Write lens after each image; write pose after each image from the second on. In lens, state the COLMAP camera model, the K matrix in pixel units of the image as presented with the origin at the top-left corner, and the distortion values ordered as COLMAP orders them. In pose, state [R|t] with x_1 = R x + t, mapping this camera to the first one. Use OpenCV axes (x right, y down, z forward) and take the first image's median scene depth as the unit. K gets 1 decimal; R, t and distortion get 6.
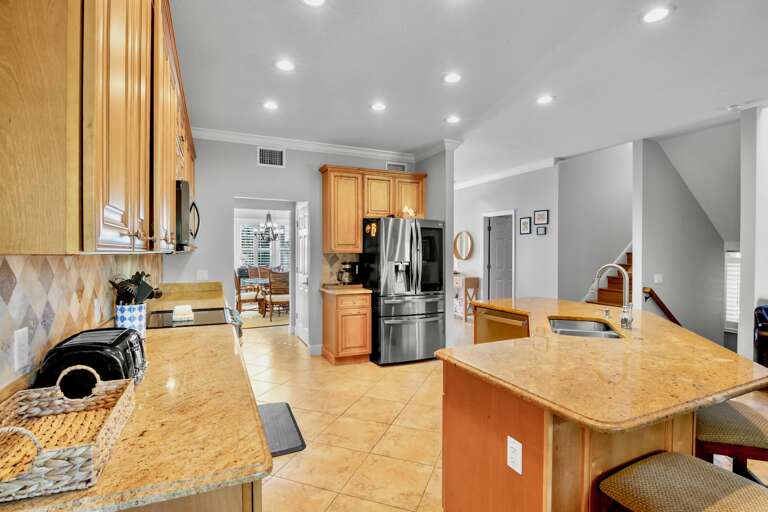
lens RADIAL K [[376.1, 0, 392.0], [0, 376.1, 256.7], [0, 0, 1]] dist [-0.013789, -0.002615]
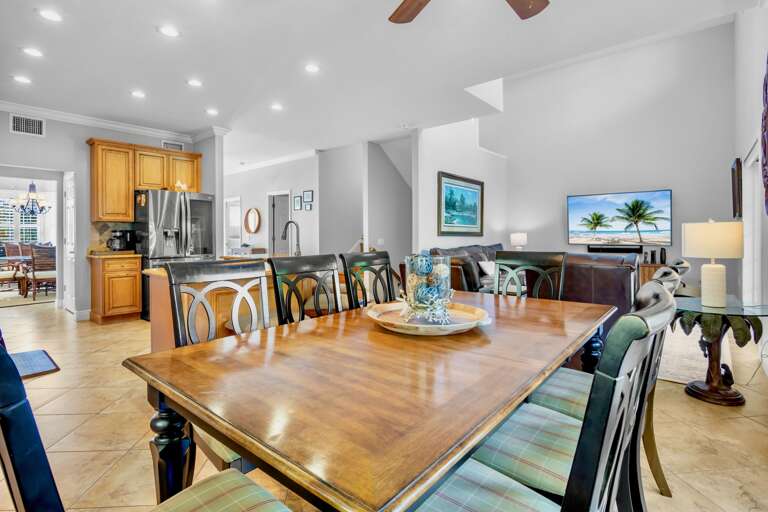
lens RADIAL K [[376.1, 0, 384.2], [0, 376.1, 235.2], [0, 0, 1]] dist [-0.013789, -0.002615]
pose [[0.912375, -0.004241, 0.409333, 0.138923], [0.010490, 0.999860, -0.013021, 0.050990], [-0.409220, 0.016174, 0.912292, -0.284592]]
